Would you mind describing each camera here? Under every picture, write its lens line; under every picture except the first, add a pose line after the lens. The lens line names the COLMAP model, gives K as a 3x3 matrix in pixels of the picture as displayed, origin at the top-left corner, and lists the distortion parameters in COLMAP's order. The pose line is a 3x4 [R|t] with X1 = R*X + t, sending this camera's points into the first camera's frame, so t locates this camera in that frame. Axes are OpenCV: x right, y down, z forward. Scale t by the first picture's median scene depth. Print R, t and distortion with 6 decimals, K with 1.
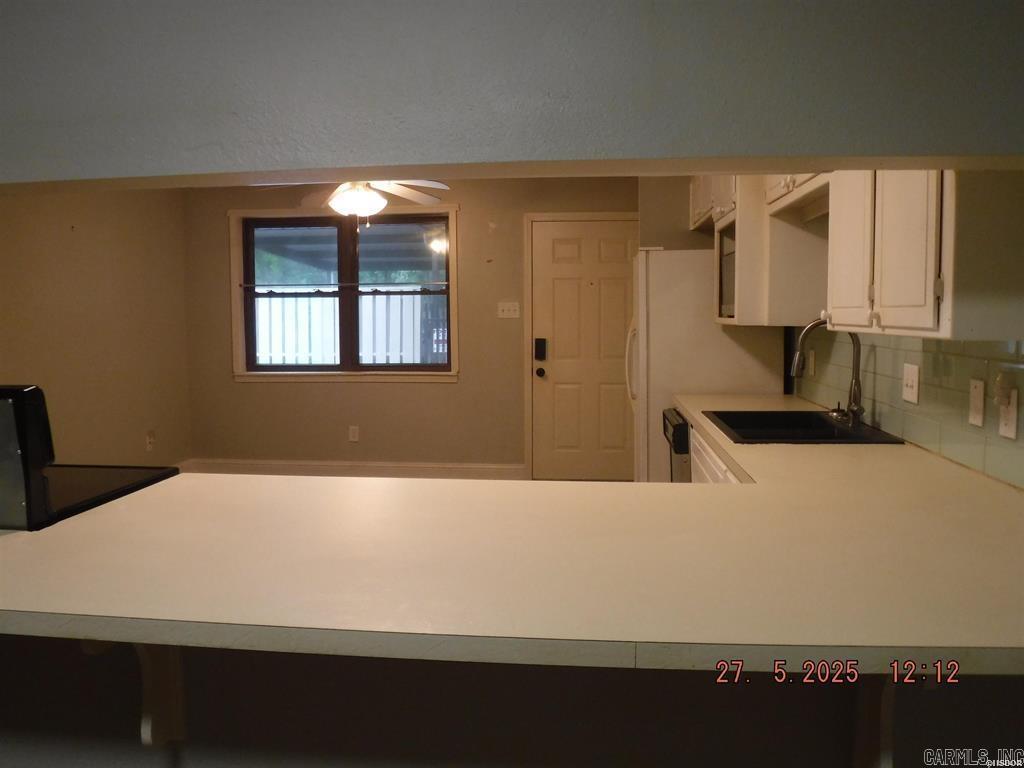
lens RADIAL K [[834.3, 0, 518.1], [0, 834.3, 381.7], [0, 0, 1]] dist [-0.100619, 0.039126]
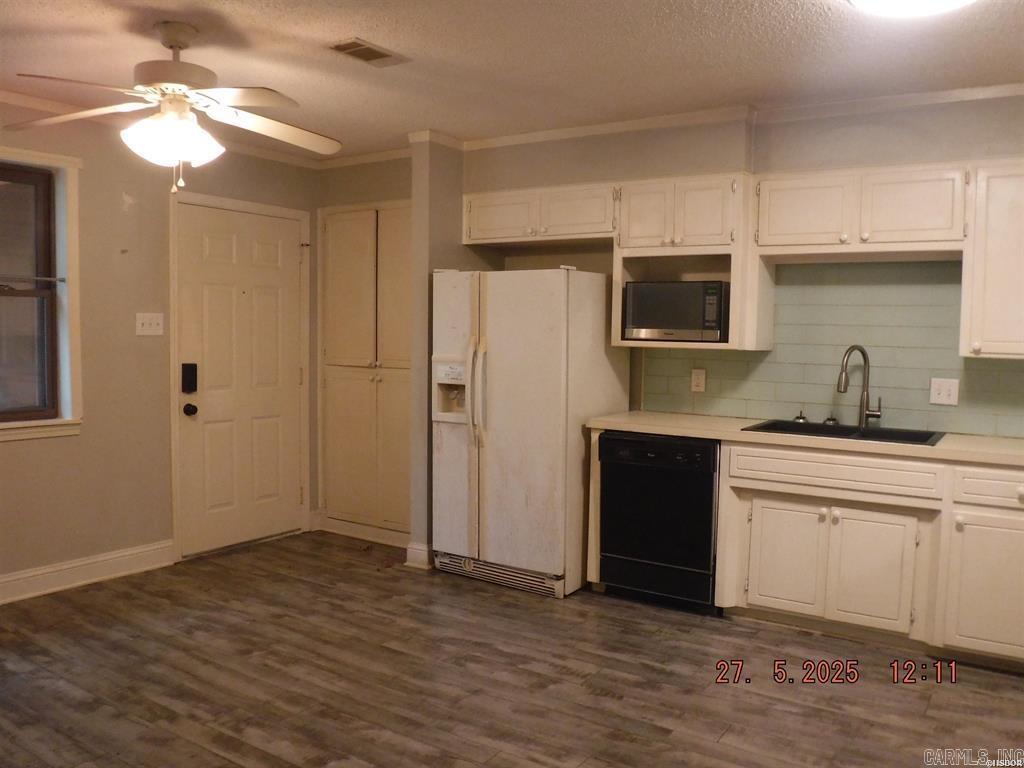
lens RADIAL K [[834.3, 0, 515.8], [0, 834.3, 382.0], [0, 0, 1]] dist [-0.100619, 0.039126]
pose [[0.468737, -0.046316, 0.882123, -0.599421], [0.053898, 0.998263, 0.023774, -0.046768], [-0.881692, 0.036401, 0.470420, 0.513856]]
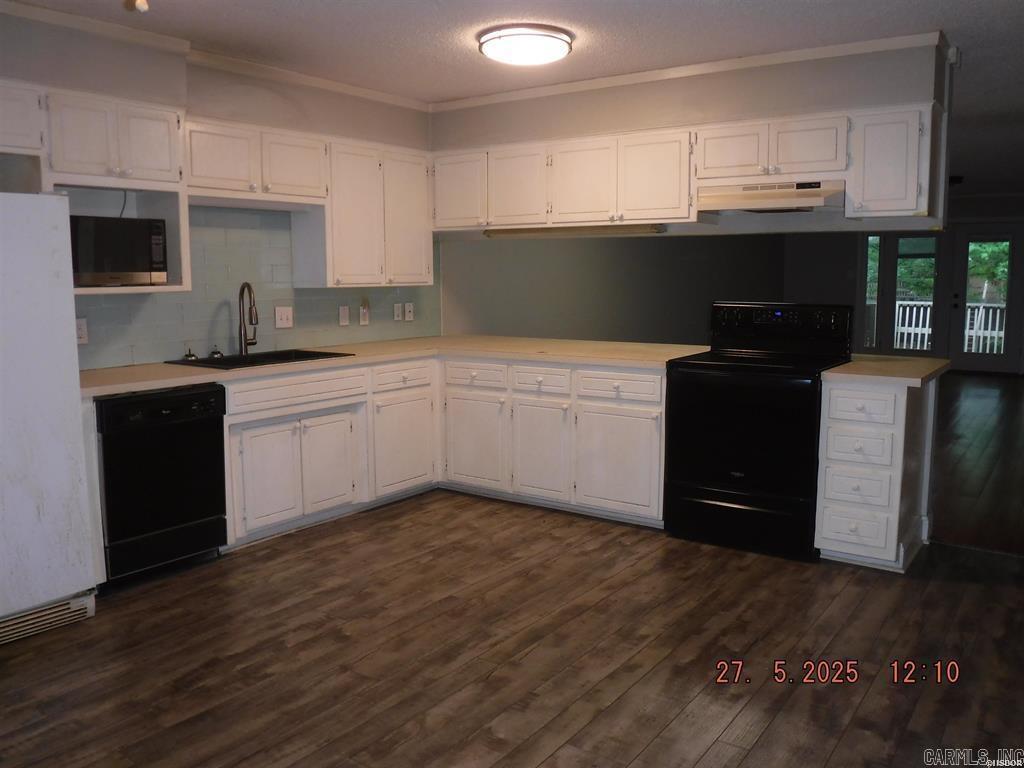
lens RADIAL K [[834.3, 0, 513.0], [0, 834.3, 387.1], [0, 0, 1]] dist [-0.100619, 0.039126]
pose [[-0.860989, -0.063515, 0.504642, -0.459913], [0.046770, 0.978082, 0.202900, -0.100597], [-0.506468, 0.198297, -0.839147, 1.196415]]
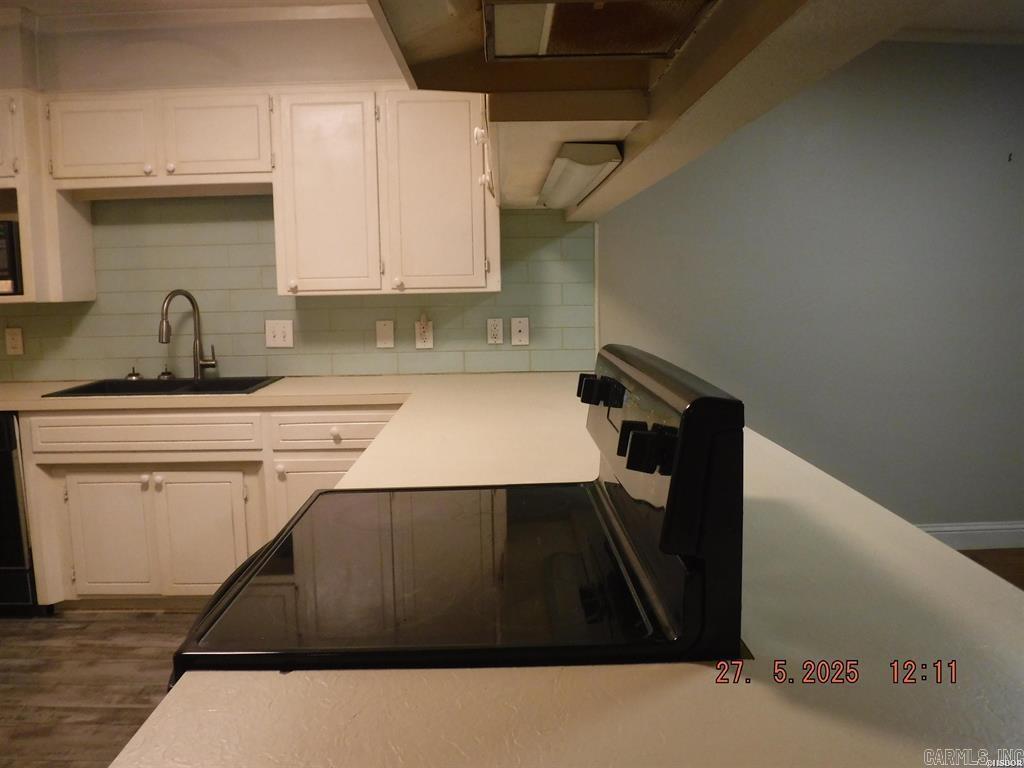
lens RADIAL K [[834.3, 0, 515.7], [0, 834.3, 382.8], [0, 0, 1]] dist [-0.100619, 0.039126]
pose [[-0.107992, -0.119501, 0.986943, -0.496781], [0.098621, 0.986565, 0.130246, -0.030509], [-0.989248, 0.111399, -0.094756, 0.386677]]
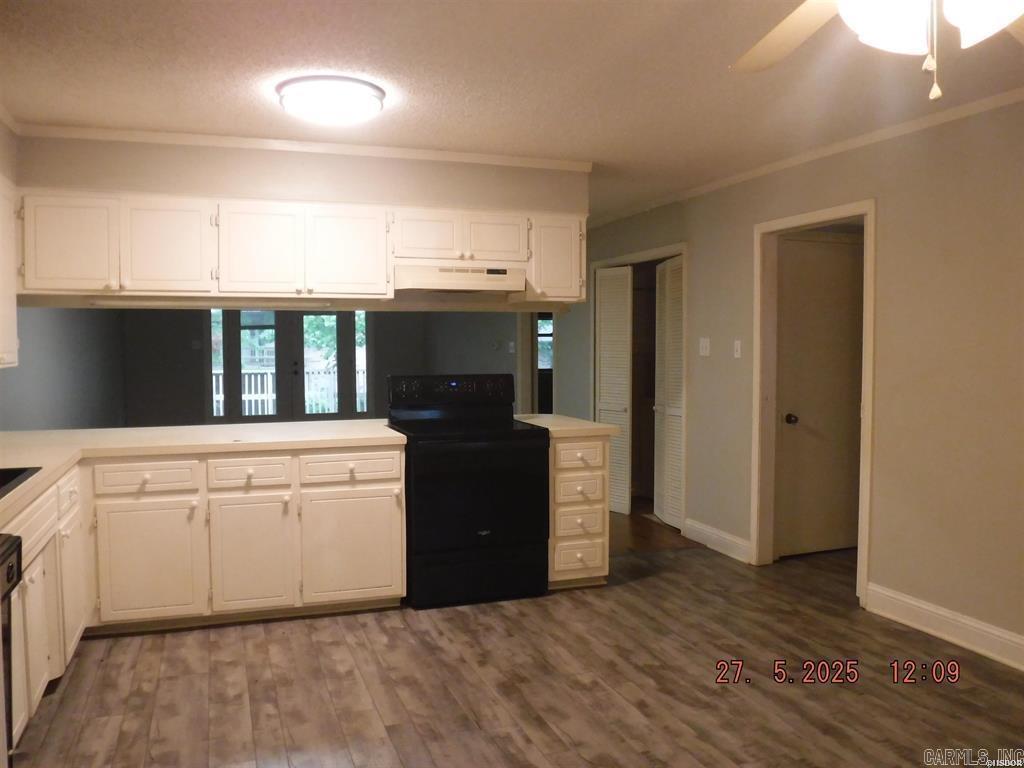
lens RADIAL K [[834.3, 0, 518.7], [0, 834.3, 386.1], [0, 0, 1]] dist [-0.100619, 0.039126]
pose [[-0.906354, 0.025385, -0.421755, 0.067595], [-0.031469, 0.991365, 0.127297, -0.109691], [0.421345, 0.128648, -0.897729, 1.208632]]
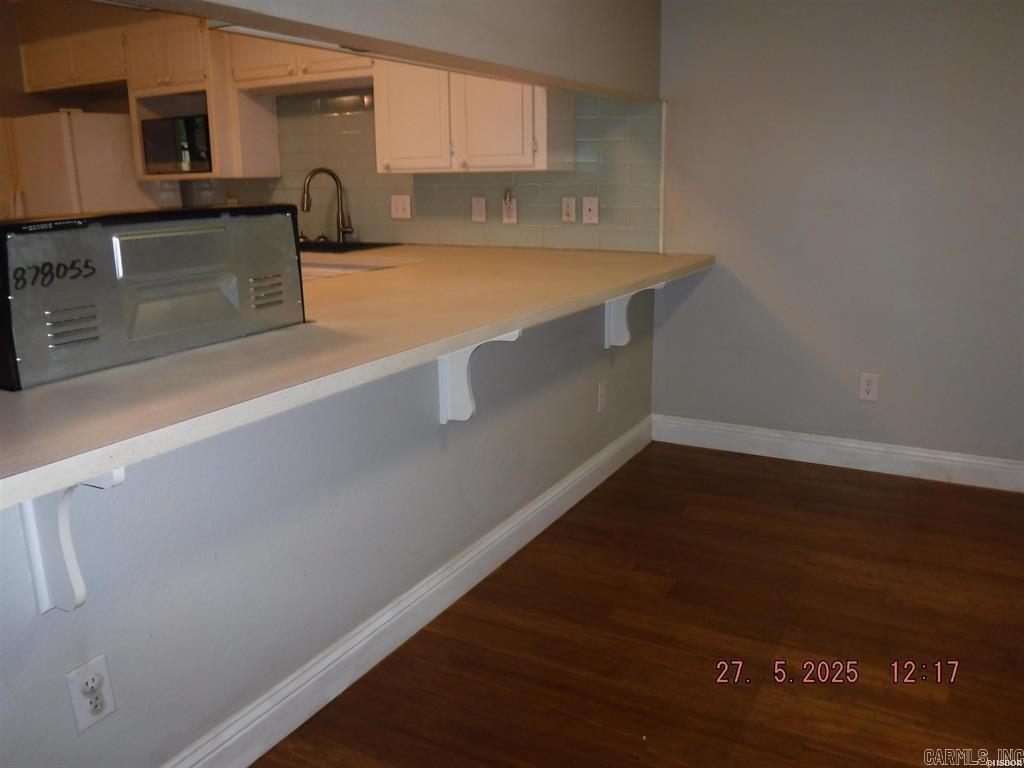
lens RADIAL K [[834.3, 0, 519.2], [0, 834.3, 388.6], [0, 0, 1]] dist [-0.100619, 0.039126]
pose [[0.384751, -0.230911, 0.893670, -0.513823], [0.086944, 0.972964, 0.213967, 0.011272], [-0.918916, -0.004624, 0.394425, 0.067011]]
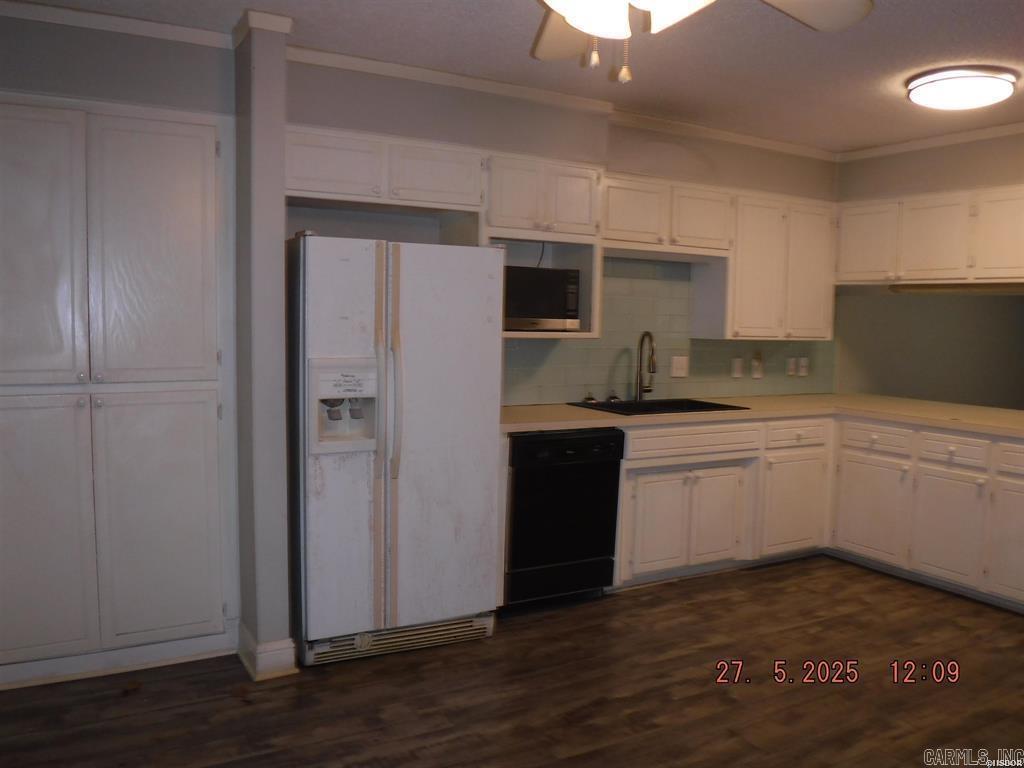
lens RADIAL K [[834.3, 0, 519.9], [0, 834.3, 385.9], [0, 0, 1]] dist [-0.100619, 0.039126]
pose [[-0.574369, -0.077117, 0.814956, -0.432212], [0.046522, 0.990869, 0.126552, -0.107190], [-0.817273, 0.110601, -0.565537, 1.216712]]
